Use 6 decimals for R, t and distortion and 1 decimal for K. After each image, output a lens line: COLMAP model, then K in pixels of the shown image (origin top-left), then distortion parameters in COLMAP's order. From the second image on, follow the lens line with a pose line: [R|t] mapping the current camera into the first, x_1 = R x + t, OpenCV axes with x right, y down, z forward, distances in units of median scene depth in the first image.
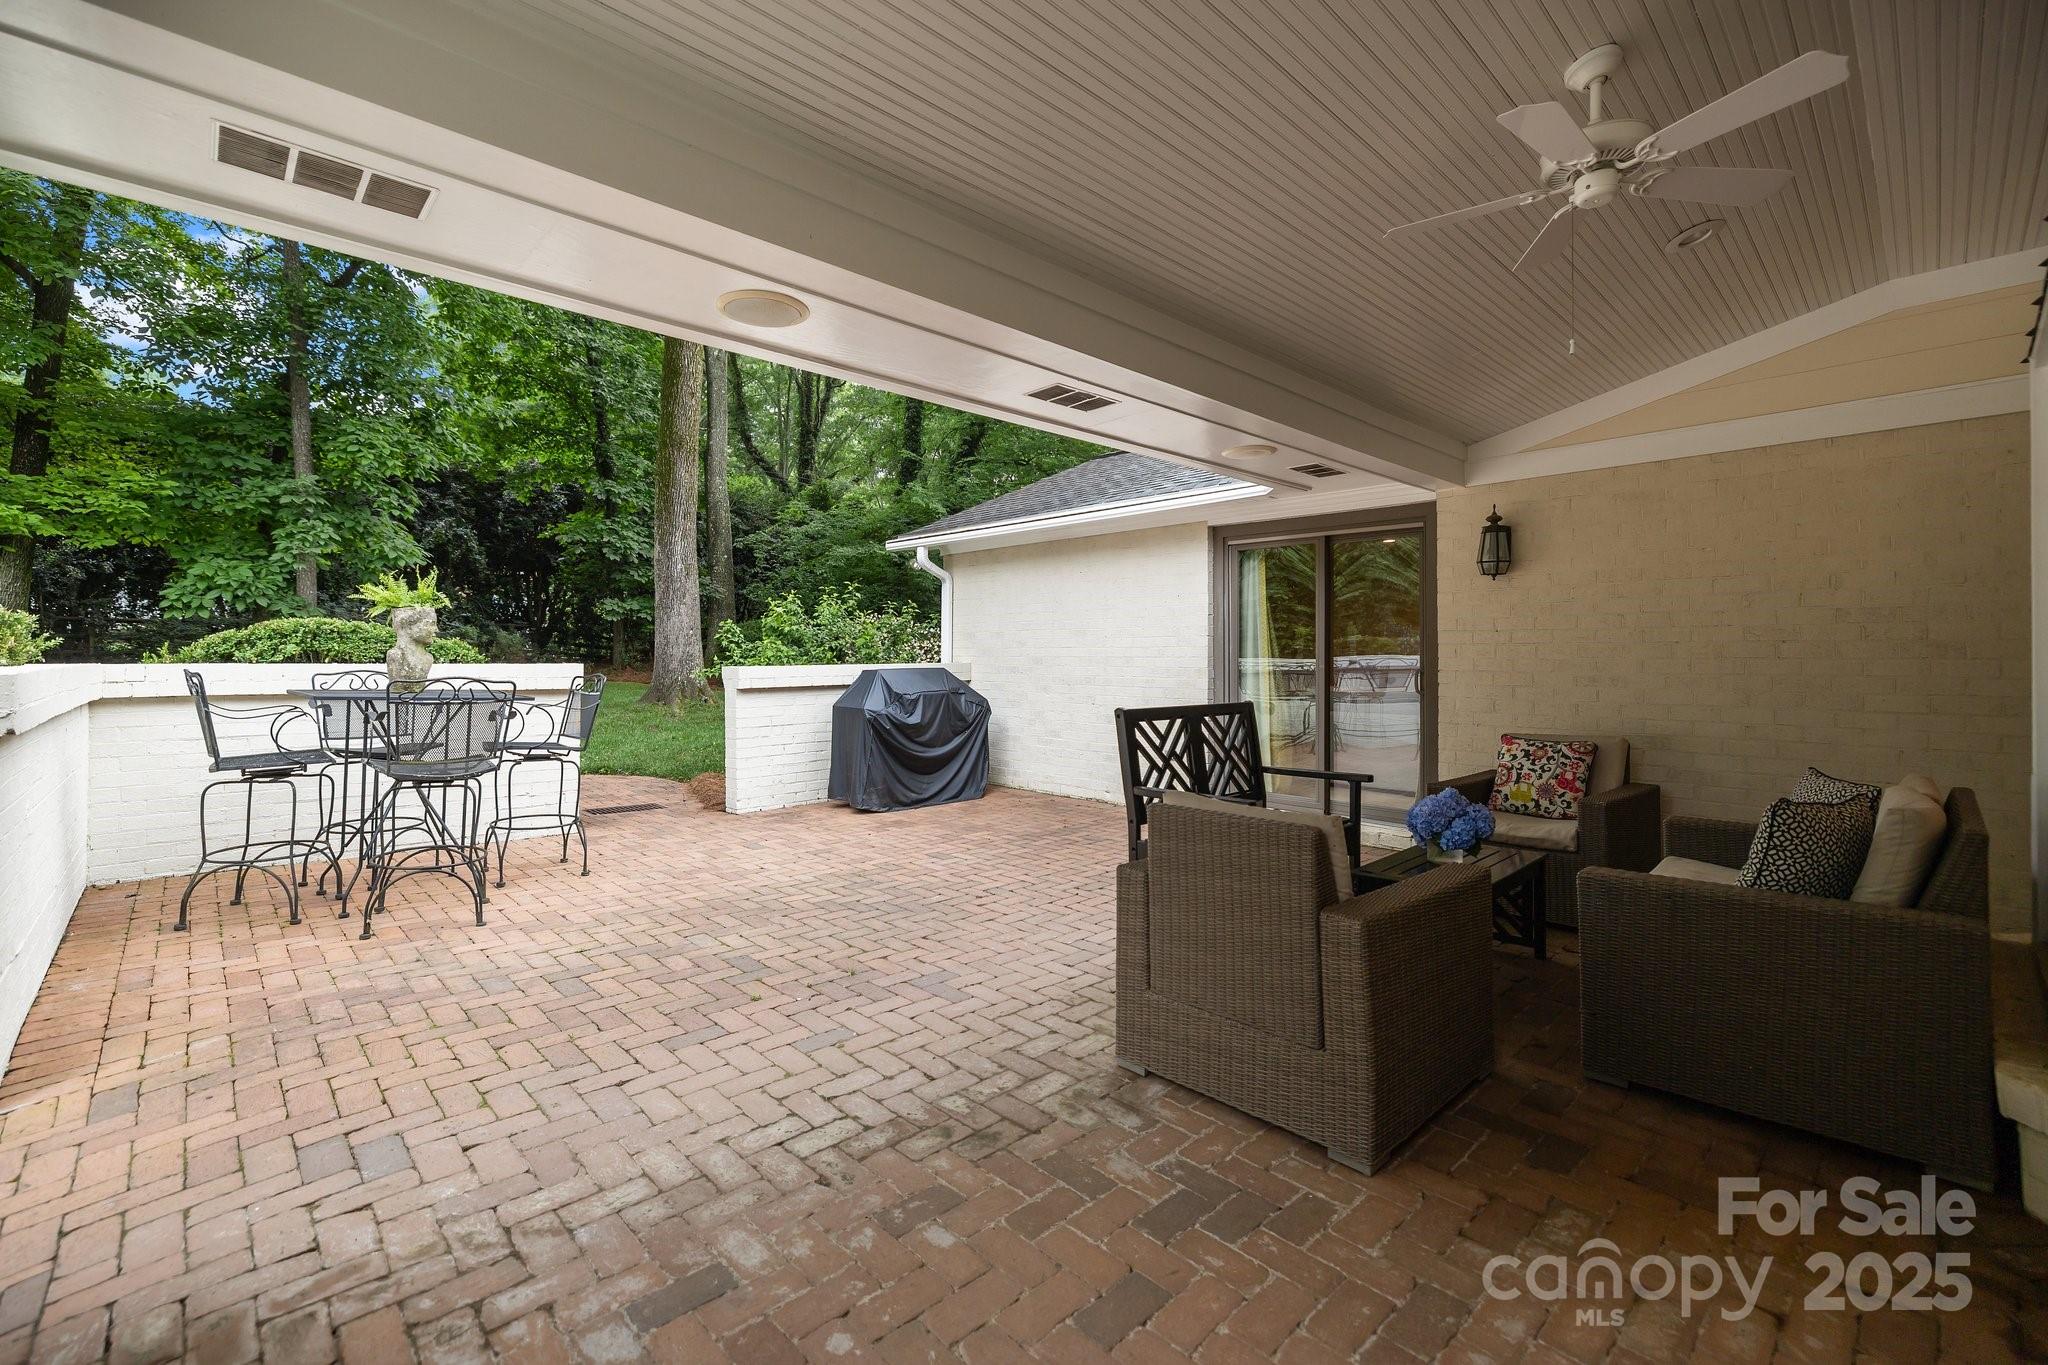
lens RADIAL K [[874.1, 0, 1005.7], [0, 874.1, 647.3], [0, 0, 1]] dist [-0.001373, 0.000014]
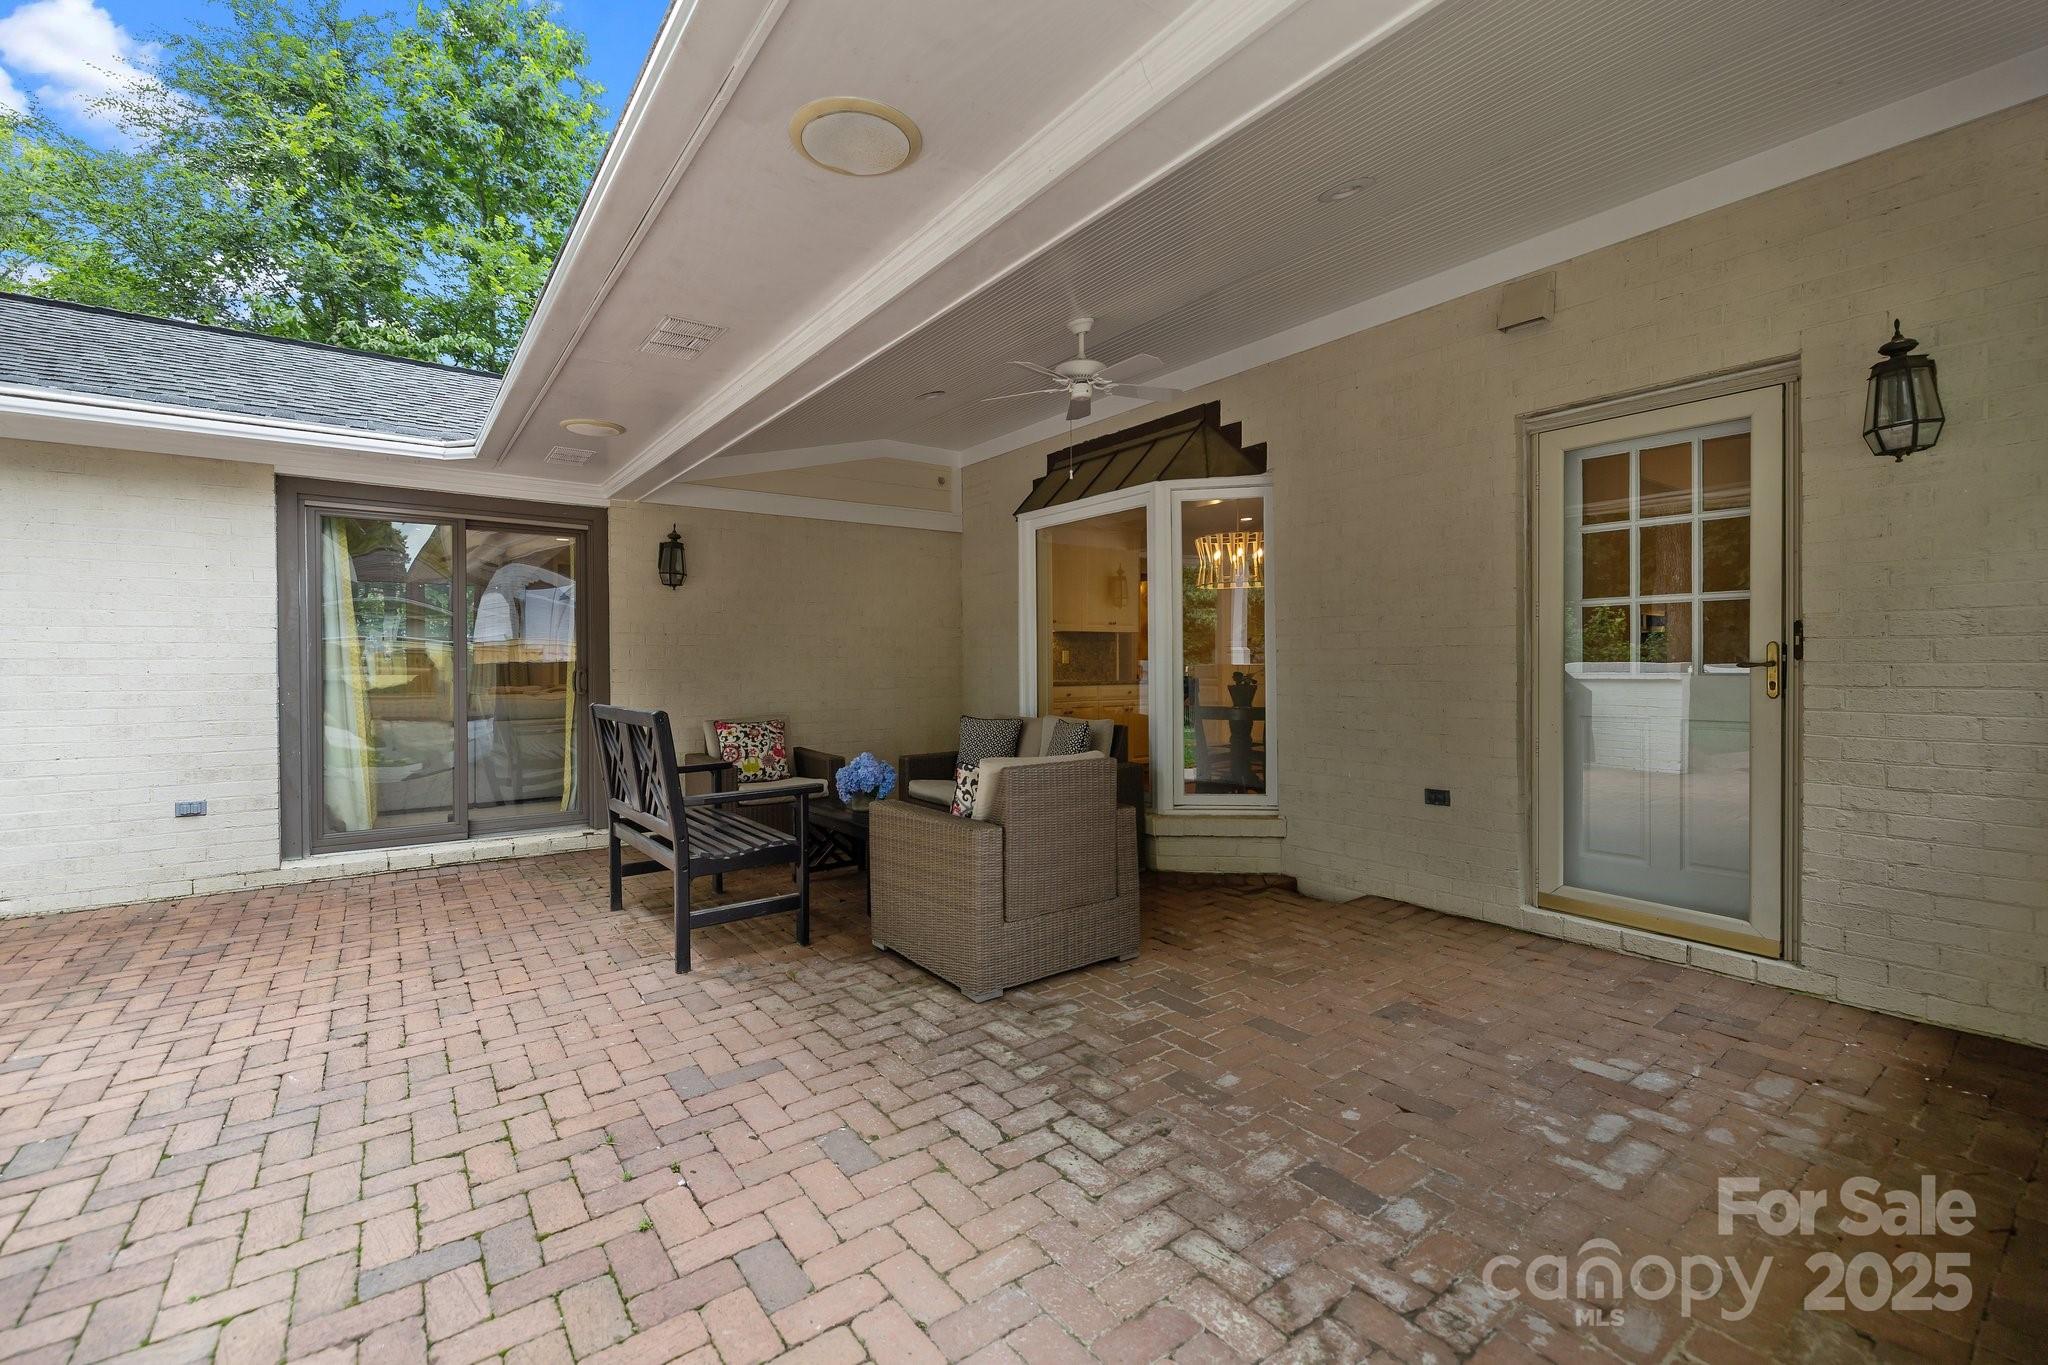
lens RADIAL K [[865.0, 0, 1005.4], [0, 865.0, 671.2], [0, 0, 1]] dist [-0.001448, -0.000125]
pose [[0.116625, -0.011012, 0.993115, -0.925932], [-0.003071, 0.999930, 0.011448, 0.027467], [-0.993171, -0.004385, 0.116583, 0.780126]]
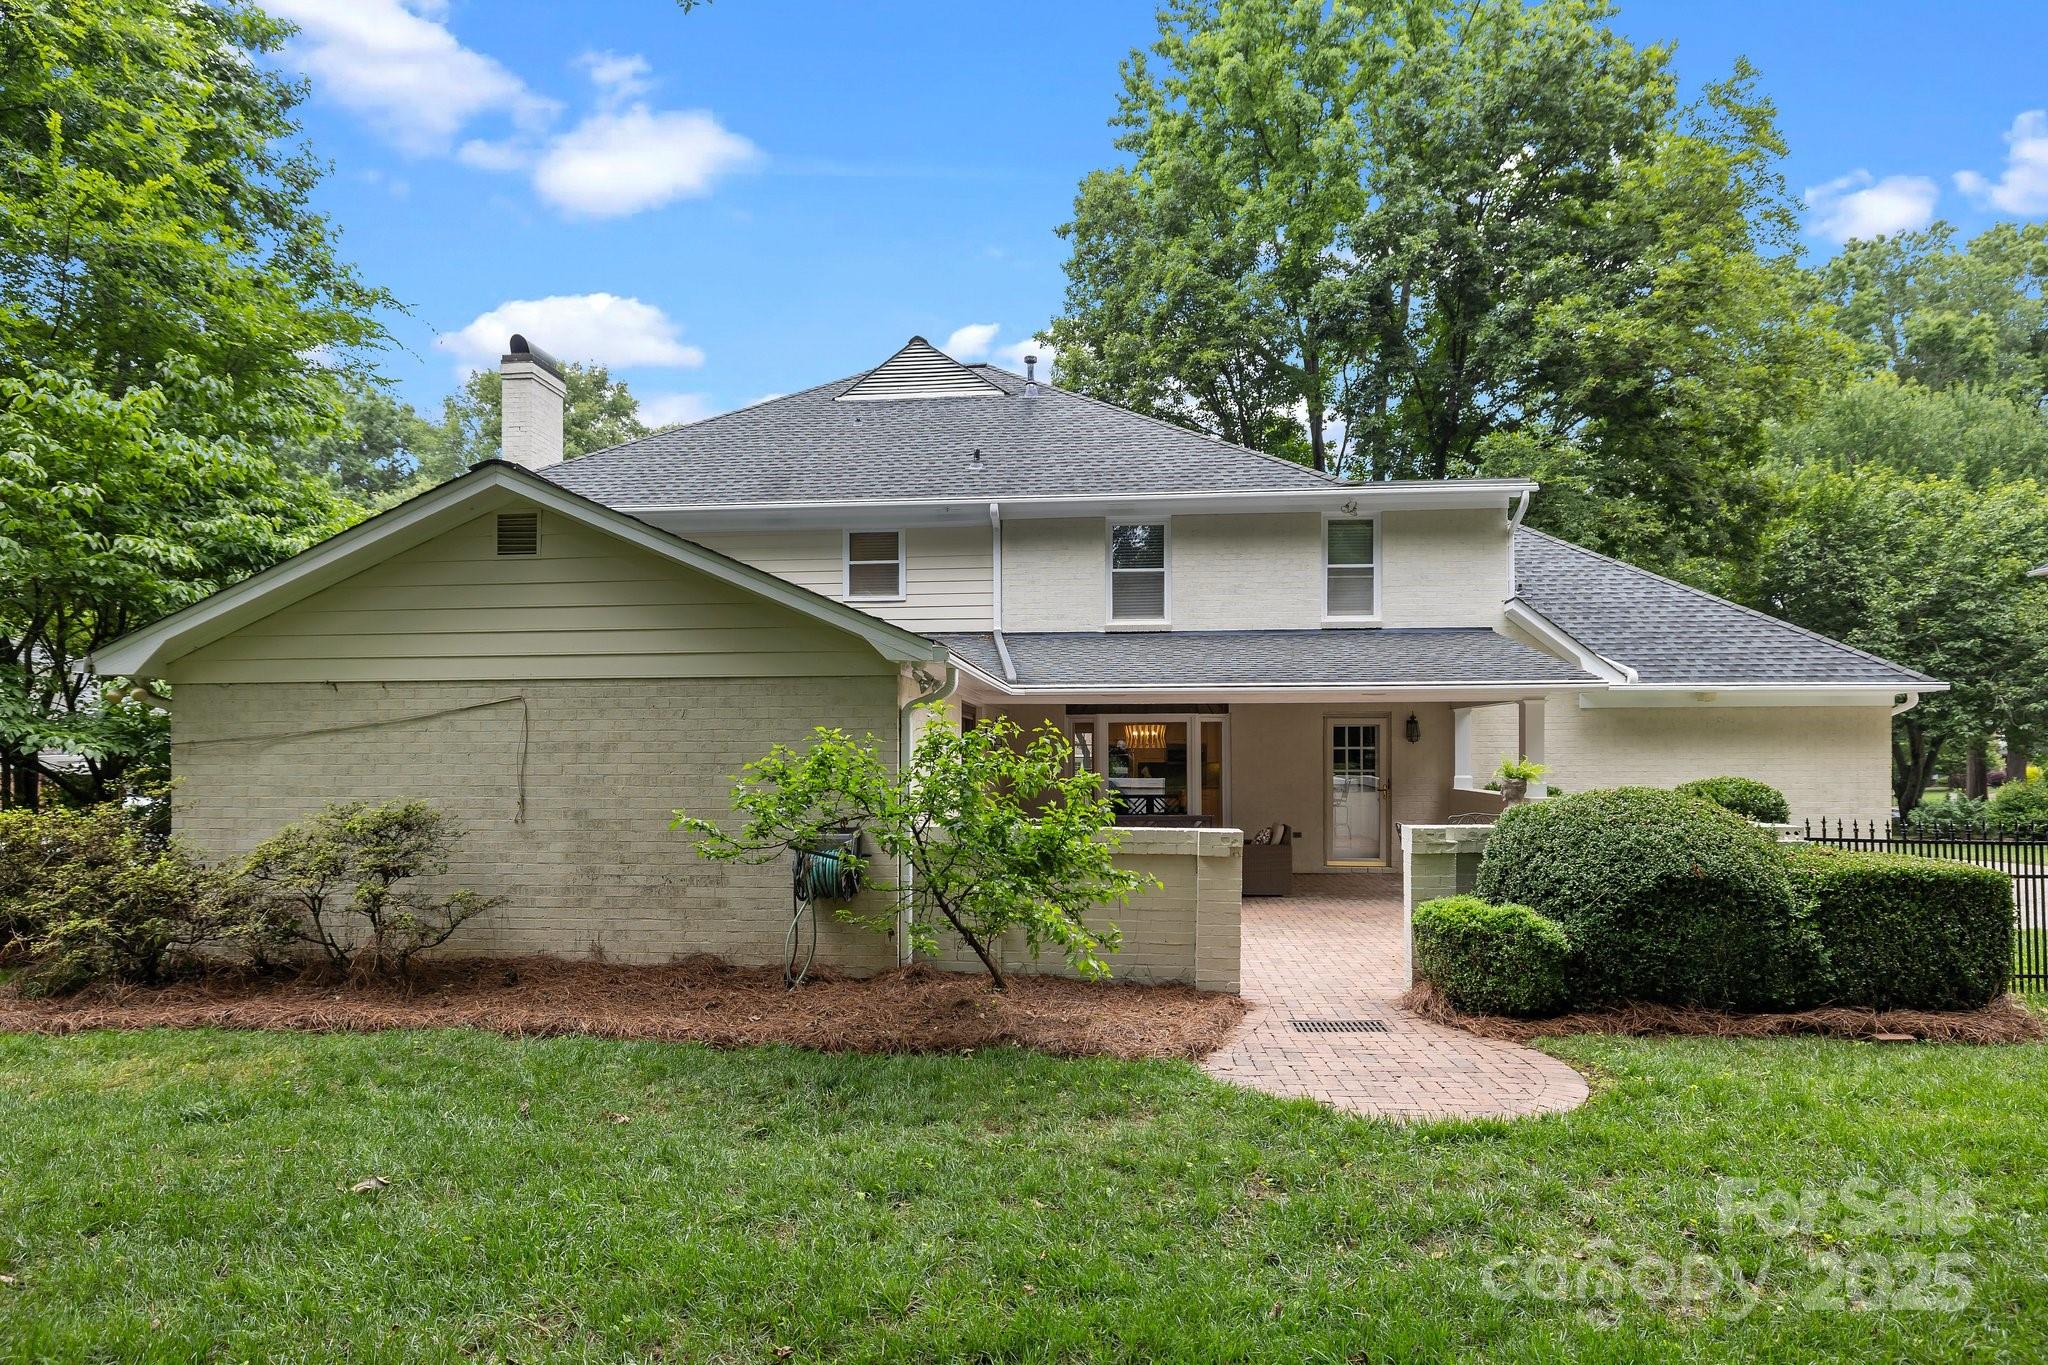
lens RADIAL K [[1070.3, 0, 1035.1], [0, 1070.3, 760.4], [0, 0, 1]] dist [-0.006578, 0.000779]
pose [[-0.675154, -0.006536, 0.737648, -2.406348], [-0.006172, 0.999976, 0.003211, -0.121179], [-0.737651, -0.002385, -0.675178, 4.681843]]
